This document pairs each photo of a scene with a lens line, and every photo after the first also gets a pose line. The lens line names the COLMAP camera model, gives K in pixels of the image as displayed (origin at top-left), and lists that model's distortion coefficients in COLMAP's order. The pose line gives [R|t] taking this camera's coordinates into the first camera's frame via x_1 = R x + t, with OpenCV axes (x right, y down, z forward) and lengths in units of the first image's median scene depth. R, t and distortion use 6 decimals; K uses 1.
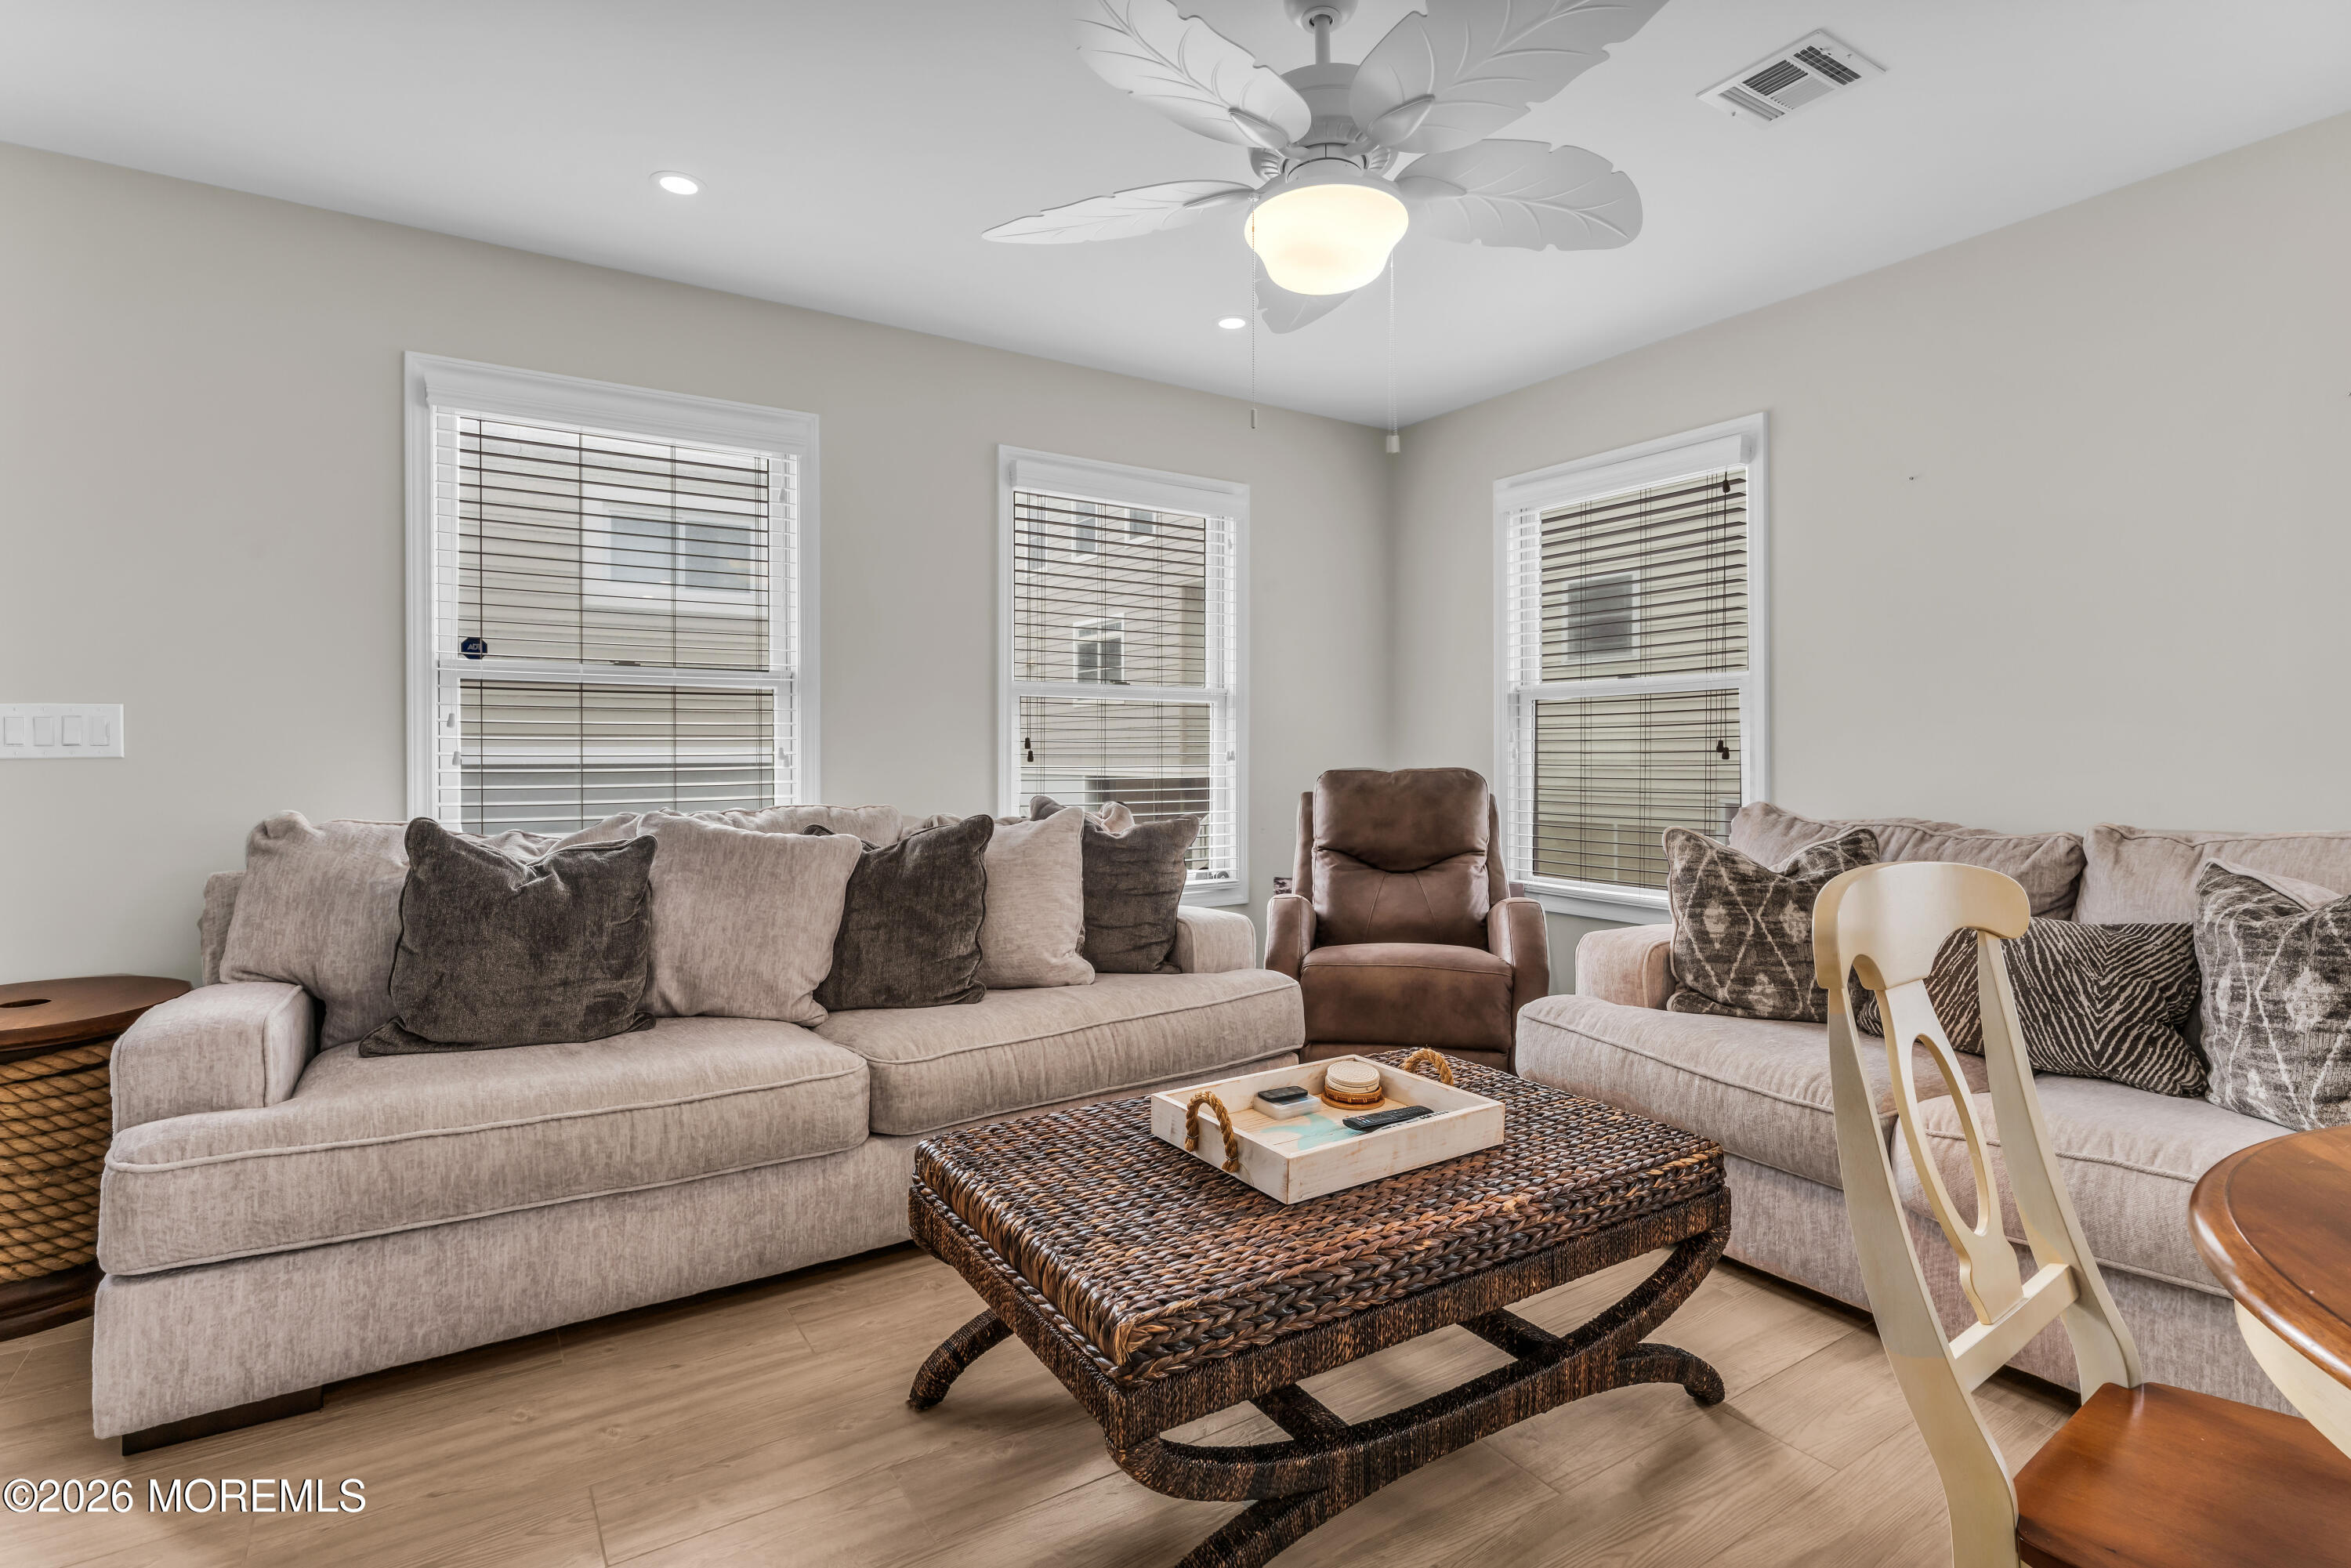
lens RADIAL K [[1145.4, 0, 1161.2], [0, 1145.4, 738.2], [0, 0, 1]] dist [-0.002832, -0.000057]
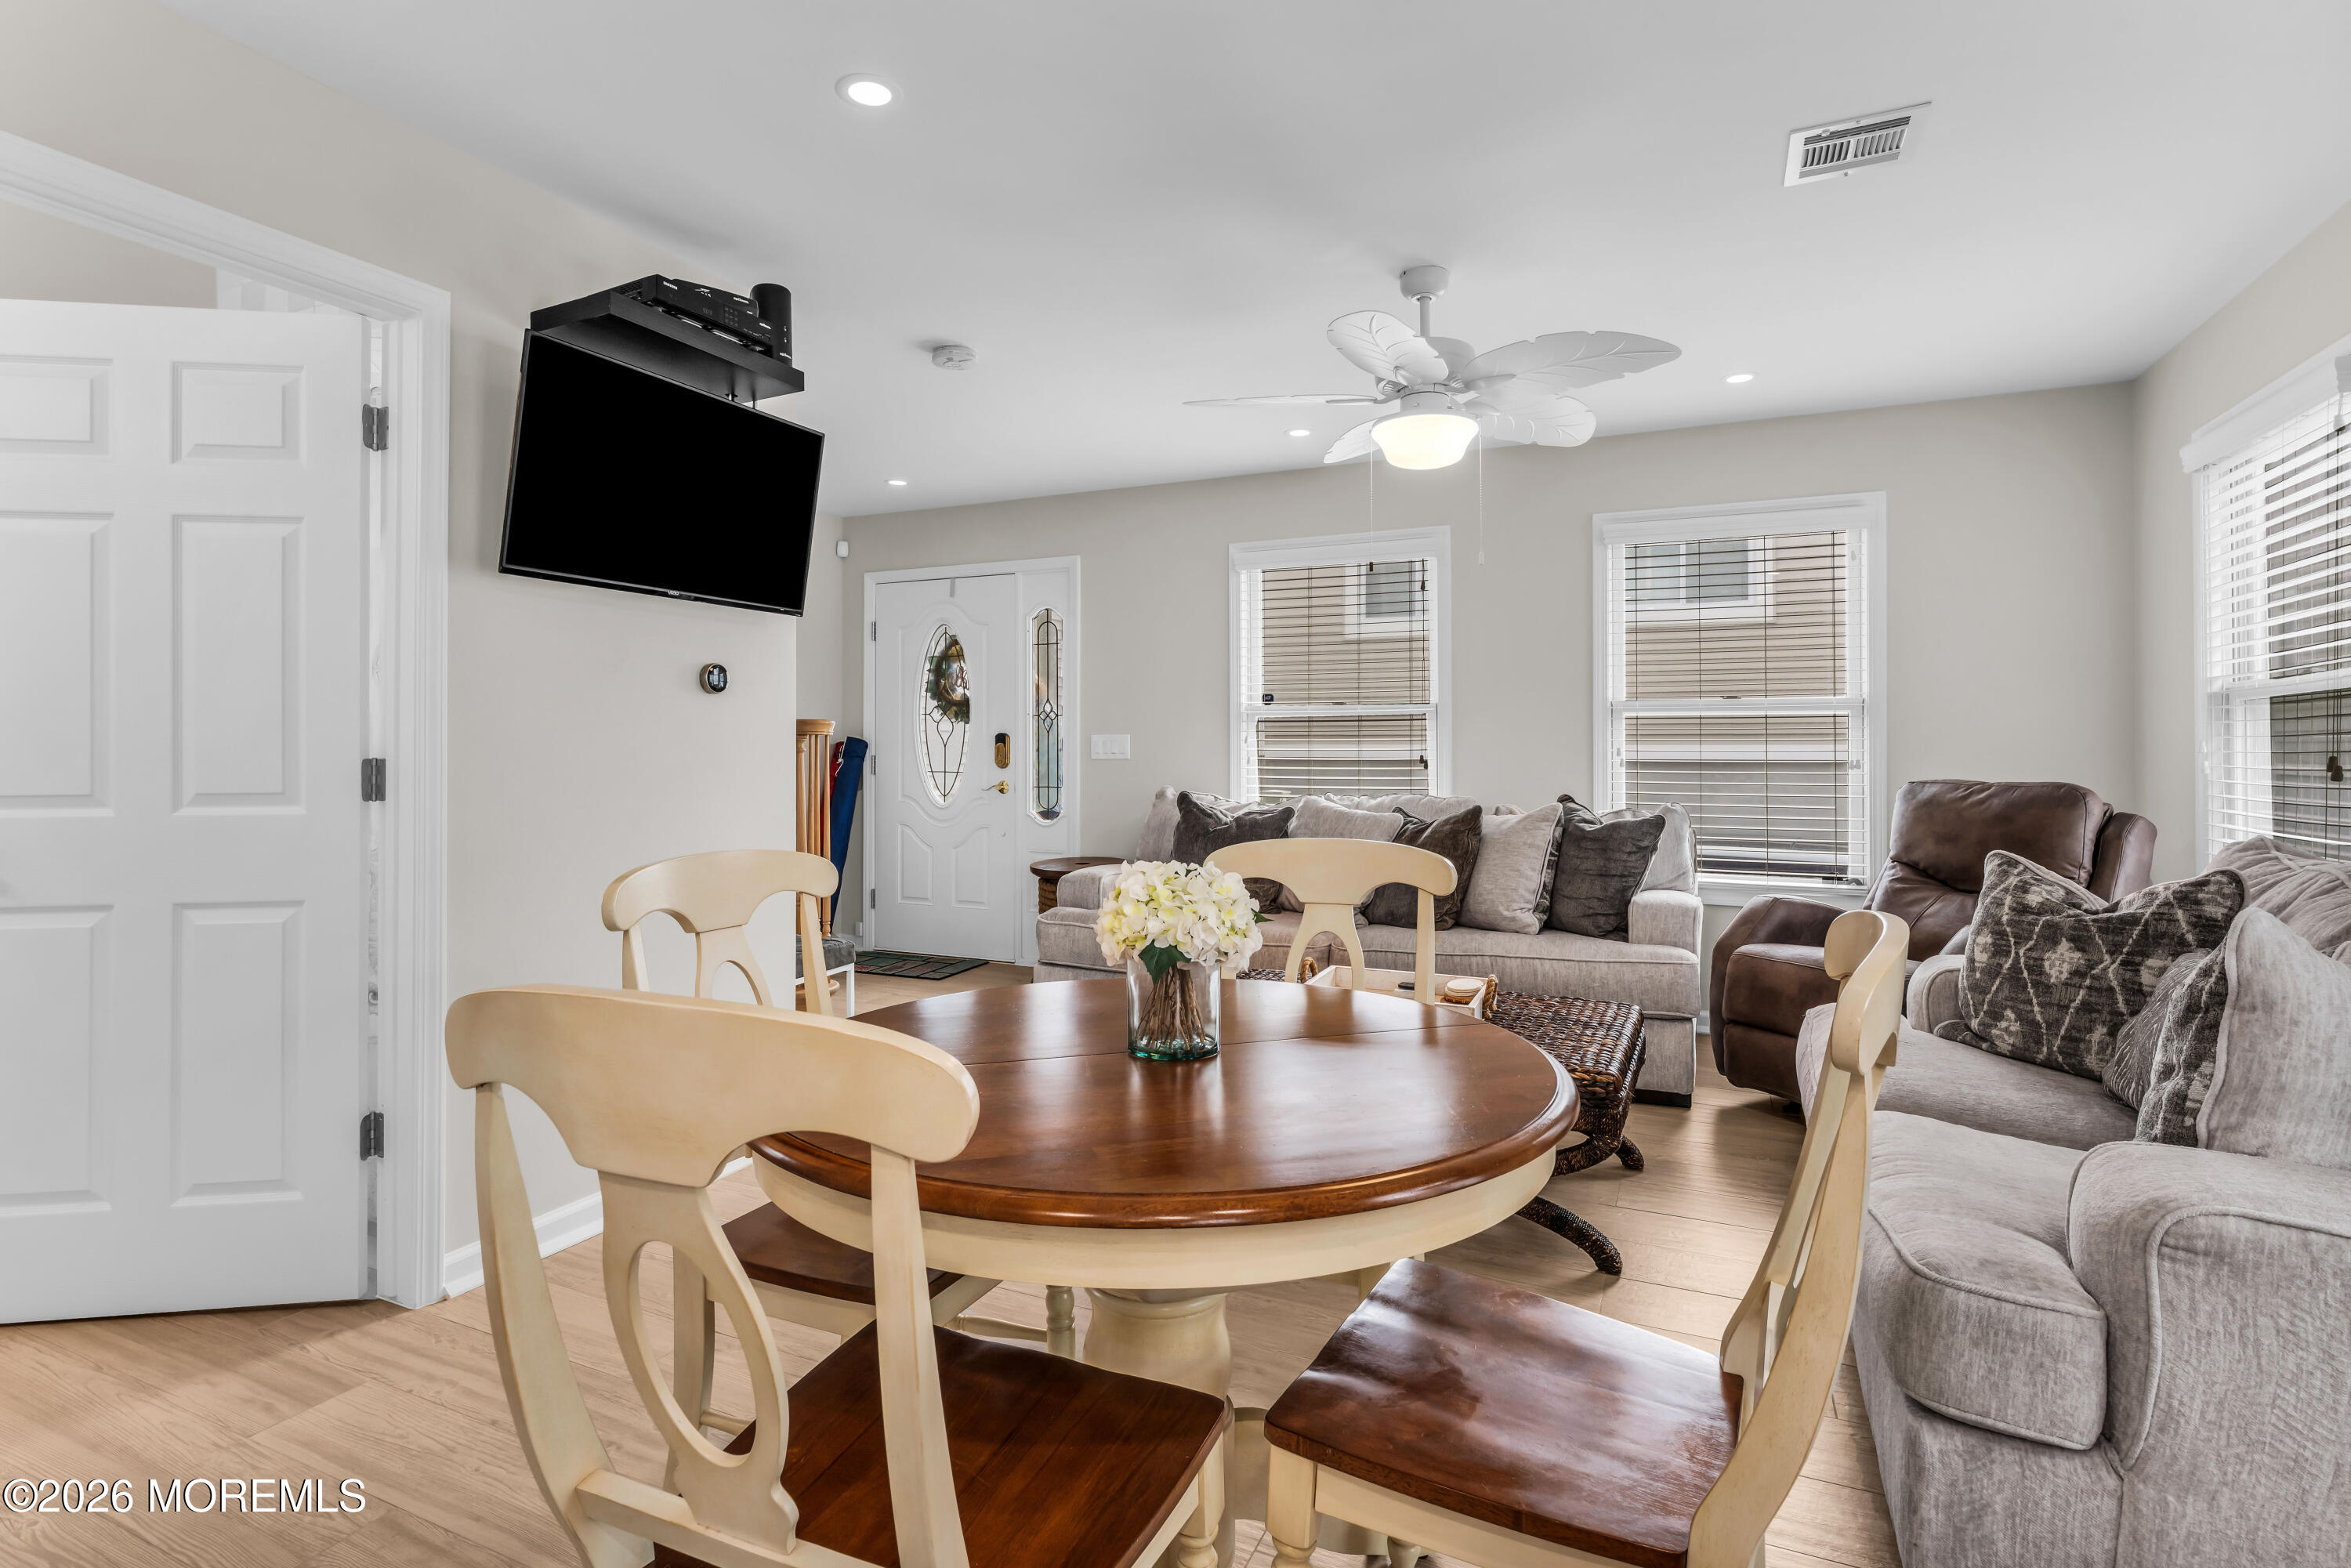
lens RADIAL K [[1145.4, 0, 1161.2], [0, 1145.4, 738.2], [0, 0, 1]] dist [-0.002832, -0.000057]
pose [[0.521037, -0.004496, -0.853523, 0.868602], [0.010409, 0.999945, 0.001087, -0.022325], [0.853471, -0.009451, 0.521055, -0.071102]]
